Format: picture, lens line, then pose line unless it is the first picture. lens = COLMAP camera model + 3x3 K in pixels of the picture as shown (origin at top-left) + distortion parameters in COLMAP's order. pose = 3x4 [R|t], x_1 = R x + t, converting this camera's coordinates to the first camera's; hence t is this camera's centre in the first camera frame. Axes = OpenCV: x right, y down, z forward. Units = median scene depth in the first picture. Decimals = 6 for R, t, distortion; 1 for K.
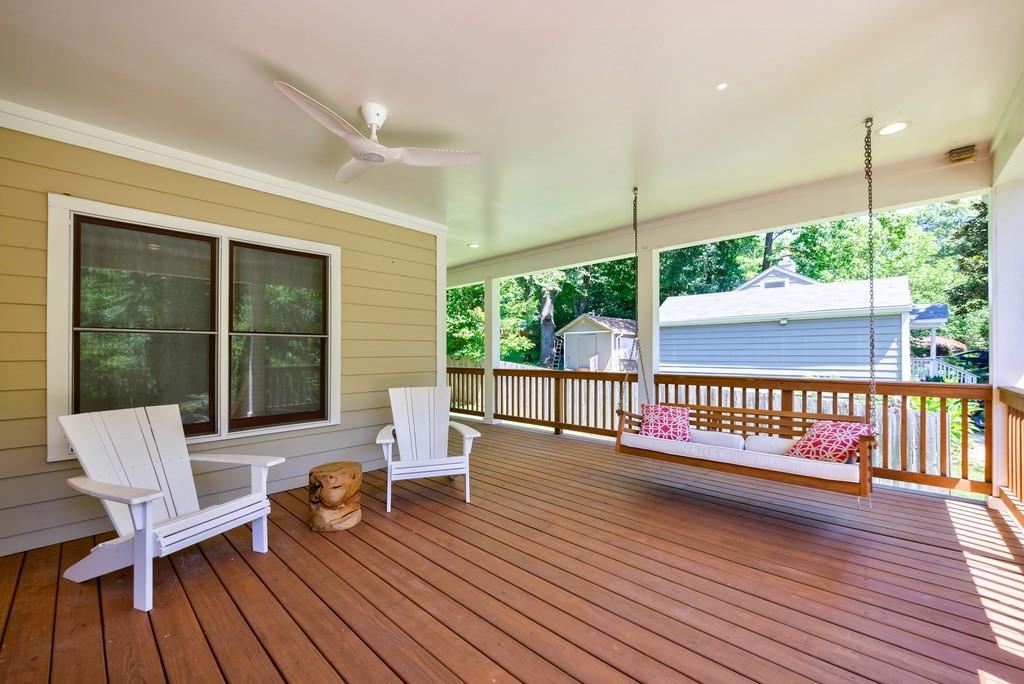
lens RADIAL K [[406.3, 0, 512.0], [0, 406.3, 342.0], [0, 0, 1]] dist [-0.000683, -0.000074]
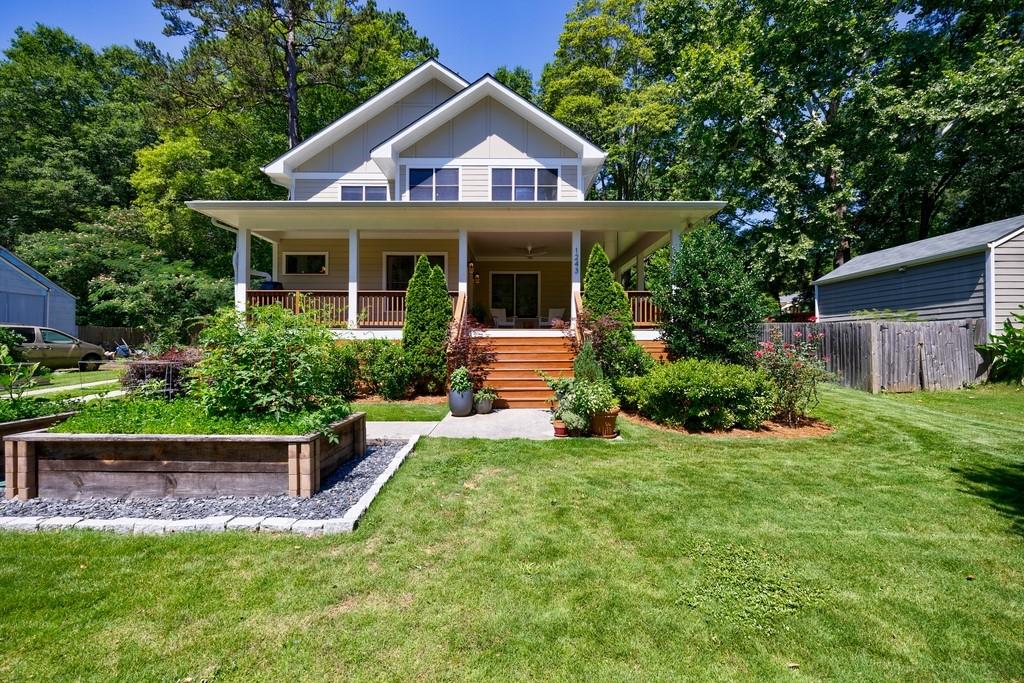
lens RADIAL K [[428.6, 0, 508.5], [0, 428.6, 348.2], [0, 0, 1]] dist [0.000743, -0.000928]
pose [[0.684499, 0.001755, -0.729012, 2.313434], [0.007660, 0.999925, 0.009599, 0.446582], [0.728973, -0.012155, 0.684434, -1.977995]]
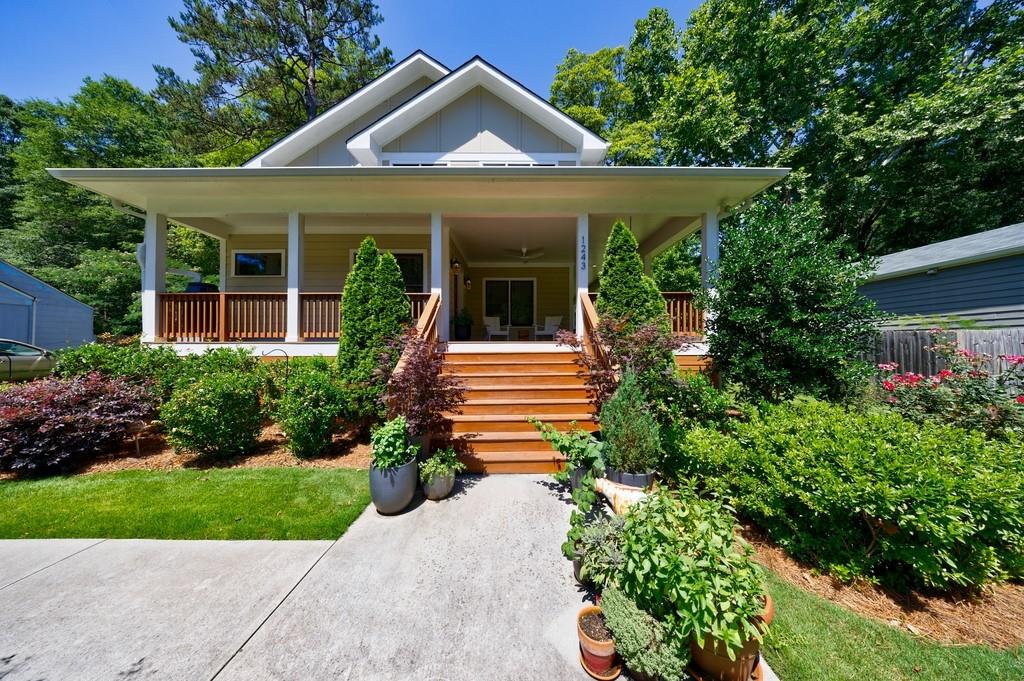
lens RADIAL K [[304.3, 0, 514.7], [0, 304.3, 344.1], [0, 0, 1]] dist [0.011341, 0.000026]
pose [[0.687323, -0.007935, -0.726309, 1.430543], [0.011761, 0.999931, 0.000205, 0.358249], [0.726257, -0.008683, 0.687368, -1.022887]]
